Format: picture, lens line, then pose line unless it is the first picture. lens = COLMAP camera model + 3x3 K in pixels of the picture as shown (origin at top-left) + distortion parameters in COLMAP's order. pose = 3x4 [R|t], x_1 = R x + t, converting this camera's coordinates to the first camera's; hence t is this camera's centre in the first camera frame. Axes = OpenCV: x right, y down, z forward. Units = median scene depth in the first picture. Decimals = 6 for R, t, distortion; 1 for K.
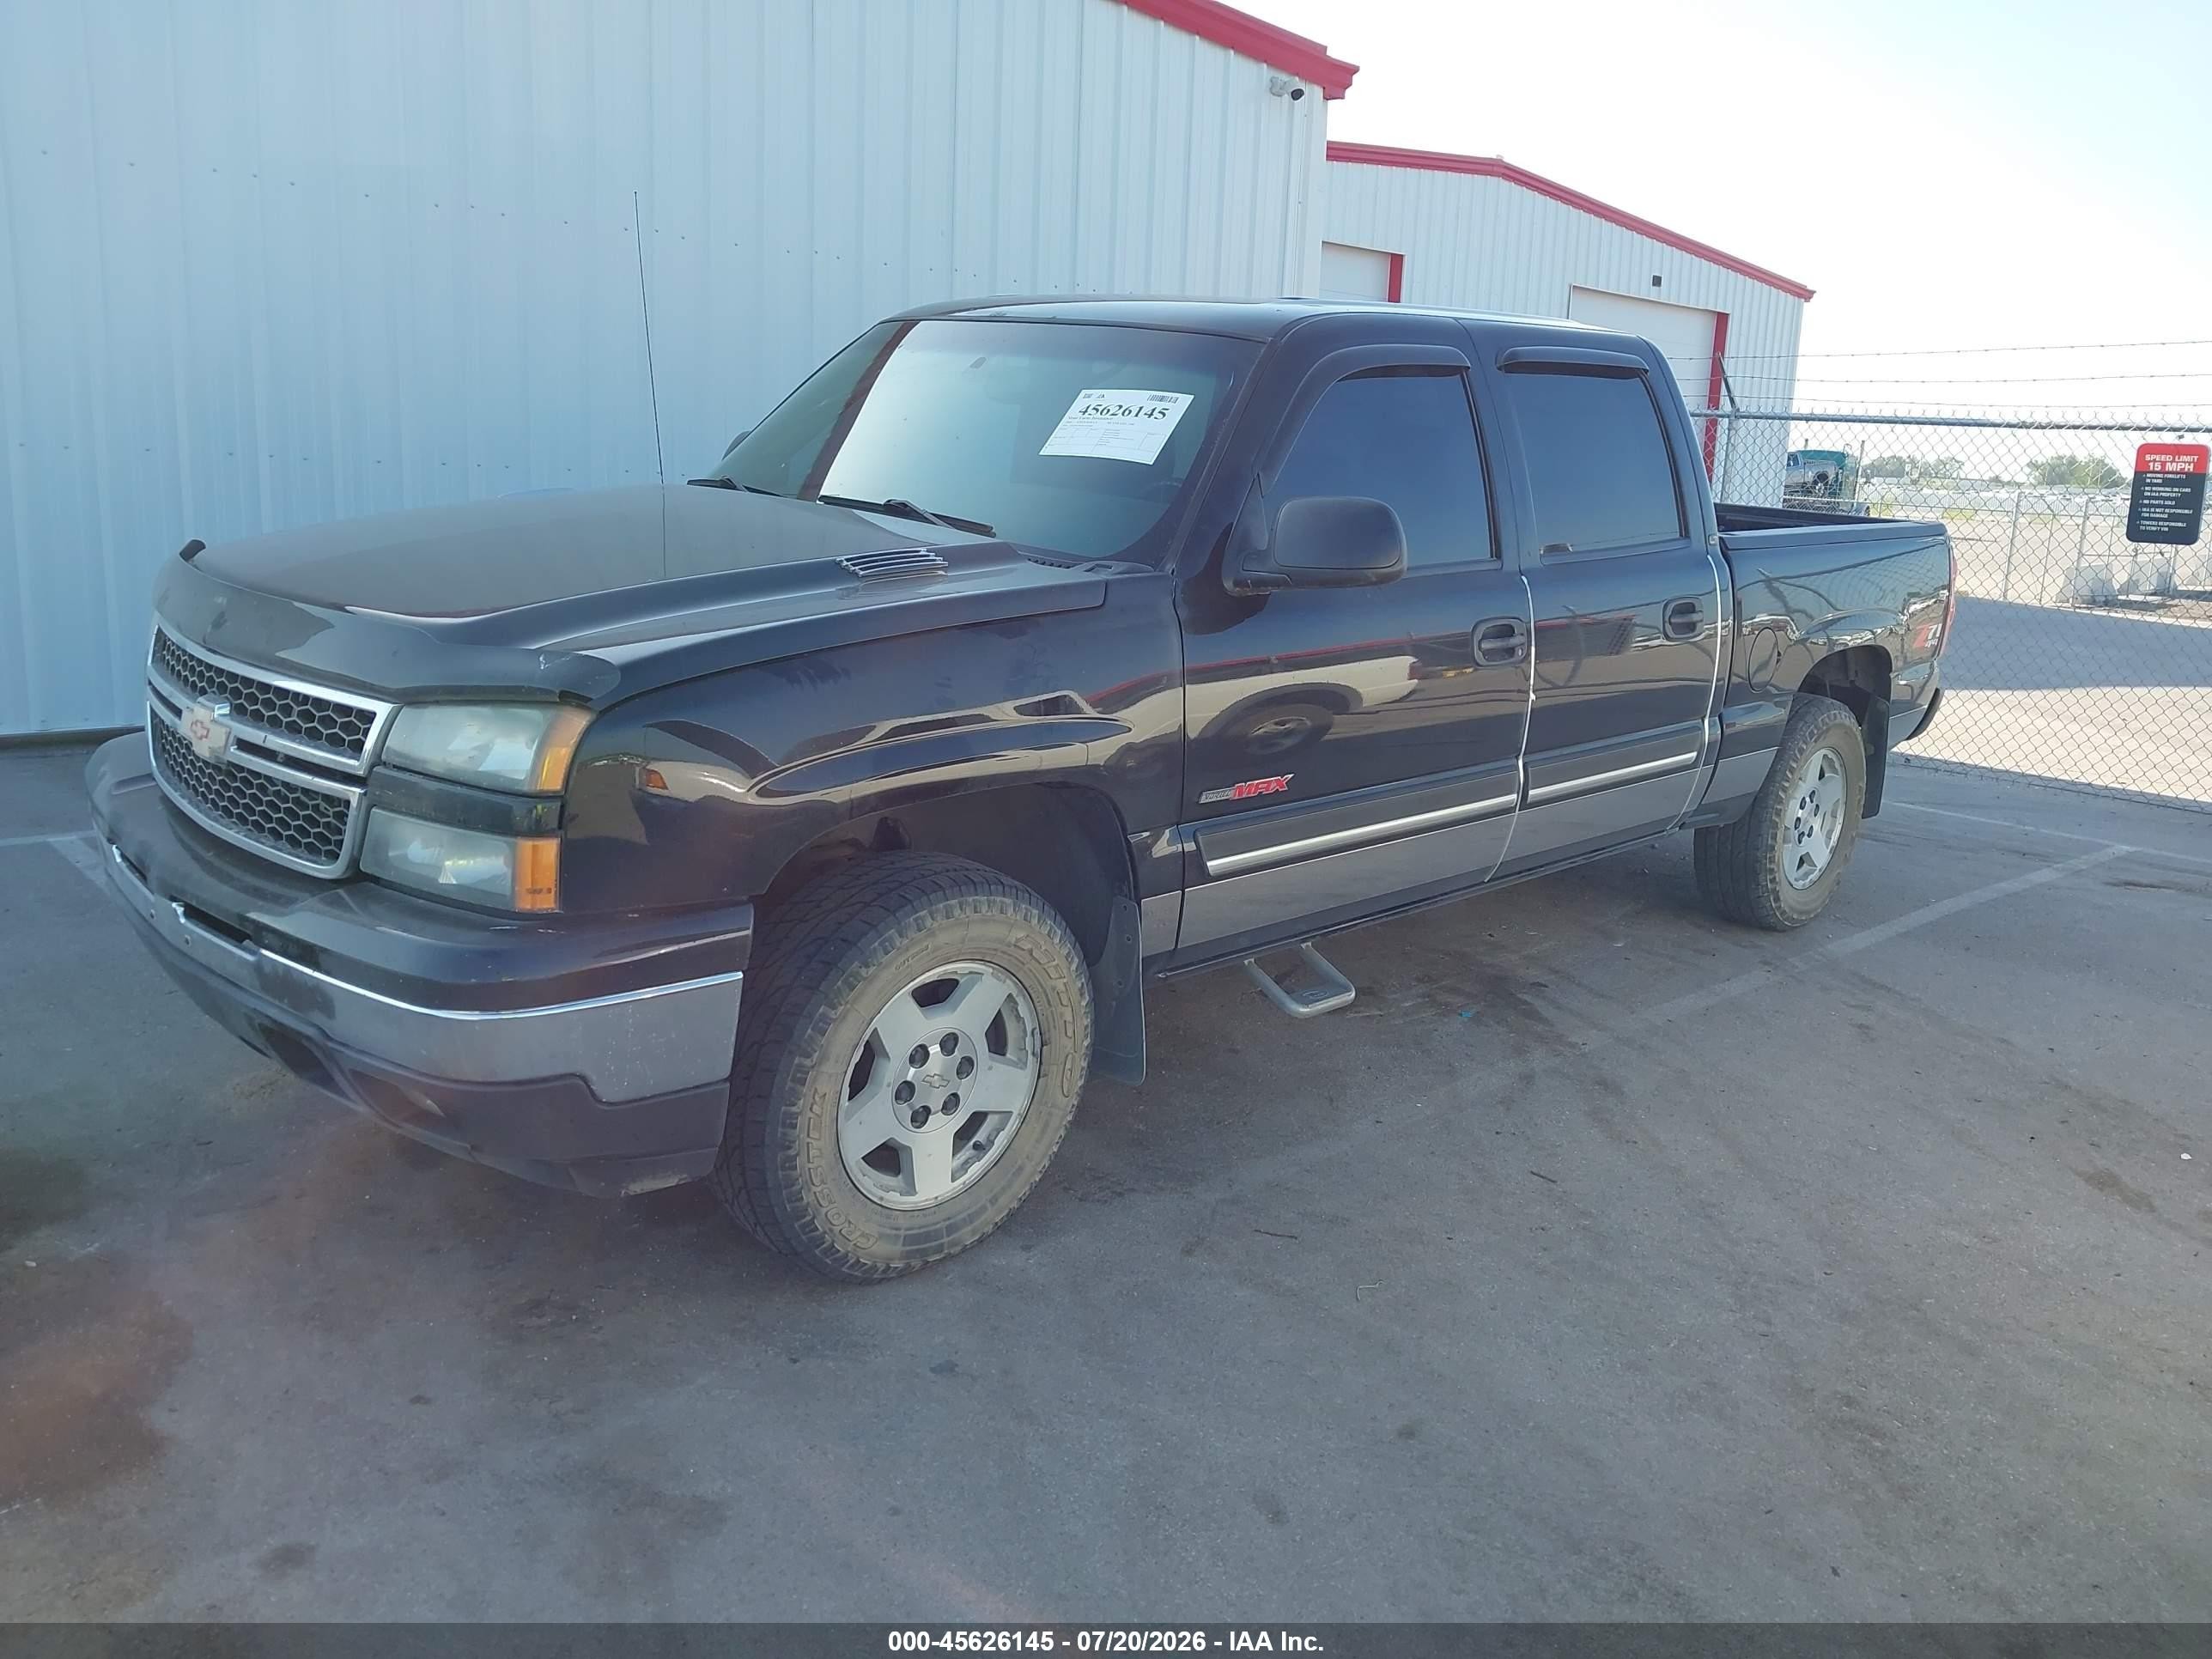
lens RADIAL K [[1674.1, 0, 1099.4], [0, 1674.1, 824.6], [0, 0, 1]] dist [0.002107, 0.001308]
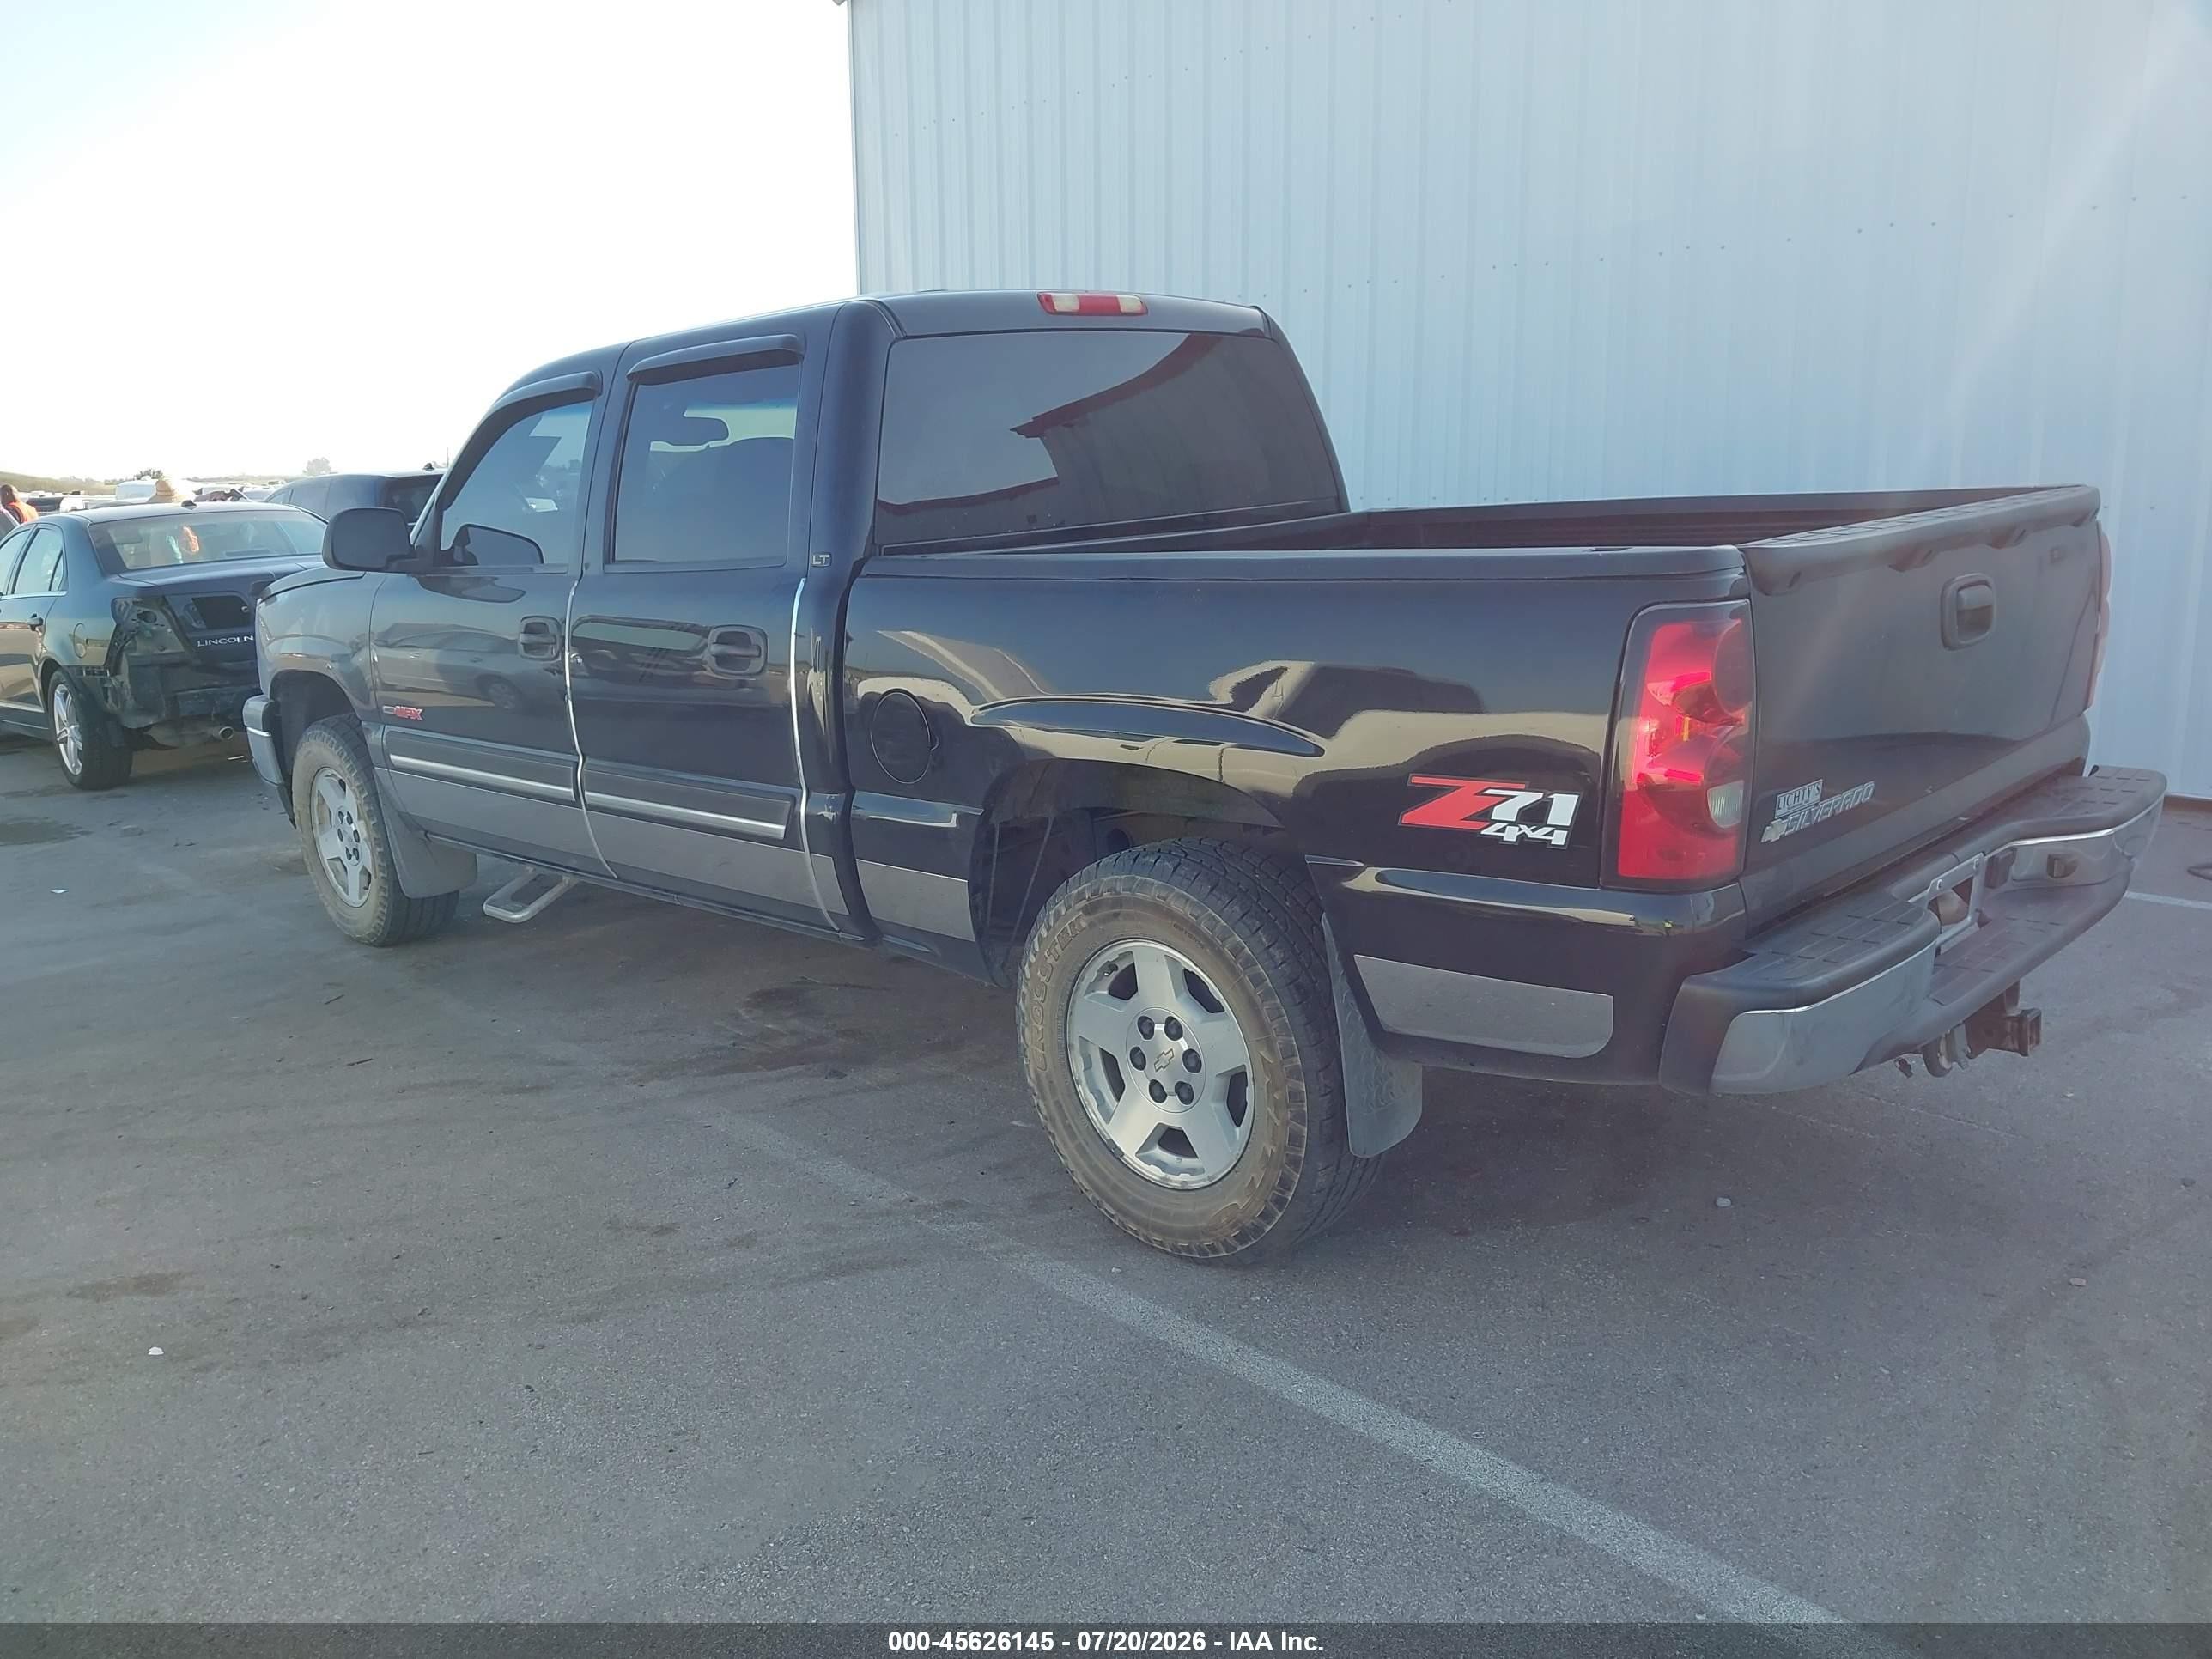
lens RADIAL K [[1710.1, 0, 1144.0], [0, 1710.1, 815.3], [0, 0, 1]] dist [-0.038694, 0.007418]
pose [[0.061238, 0.153390, -0.986266, 1.186782], [-0.194365, 0.971038, 0.138953, -0.196370], [0.979016, 0.183186, 0.089278, 1.131629]]
